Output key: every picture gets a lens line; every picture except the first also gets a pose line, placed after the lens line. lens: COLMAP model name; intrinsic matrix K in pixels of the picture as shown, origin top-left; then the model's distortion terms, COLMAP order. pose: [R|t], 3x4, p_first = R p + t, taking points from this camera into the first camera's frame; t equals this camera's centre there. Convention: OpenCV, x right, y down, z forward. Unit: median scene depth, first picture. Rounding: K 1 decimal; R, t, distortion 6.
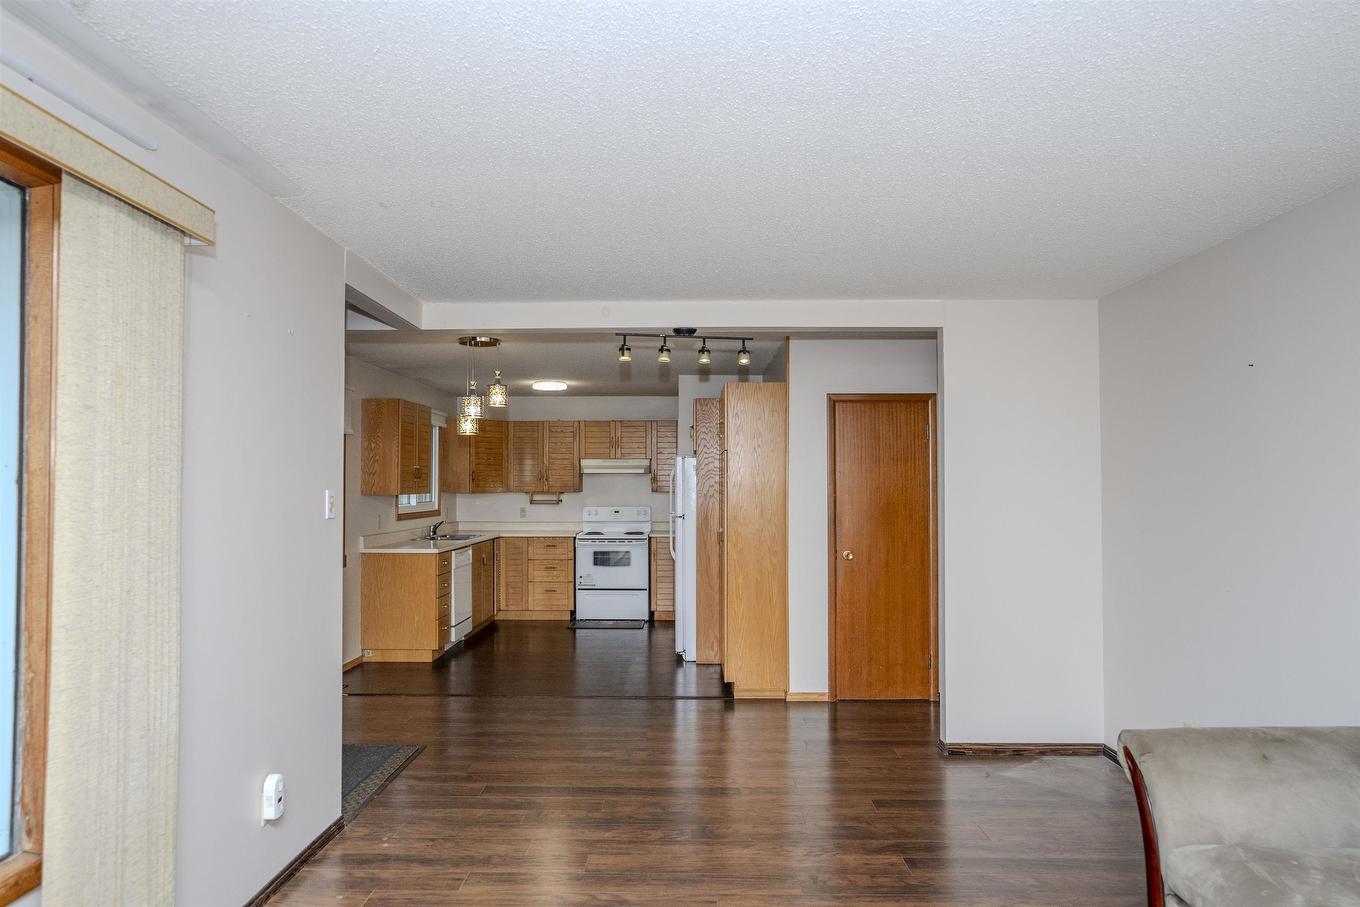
lens RADIAL K [[767.1, 0, 676.0], [0, 767.1, 460.4], [0, 0, 1]] dist [-0.081529, 0.059298]
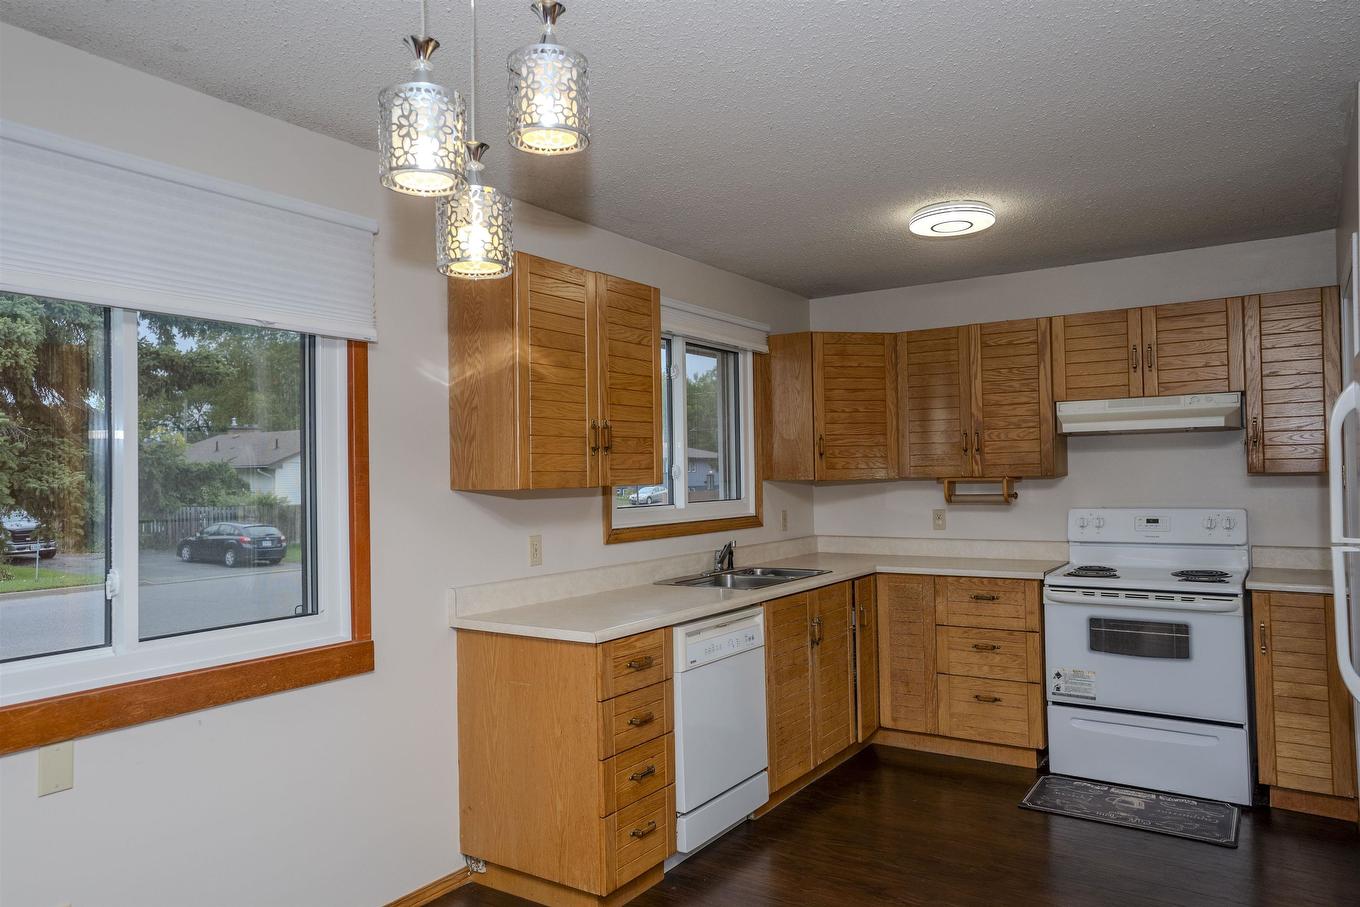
lens RADIAL K [[890.9, 0, 684.0], [0, 890.9, 458.9], [0, 0, 1]] dist [-0.035359, 0.054048]
pose [[0.832738, -0.023294, -0.553176, -0.021848], [0.034349, 0.999364, 0.009624, 0.019754], [0.552600, -0.027015, 0.833009, 0.472035]]
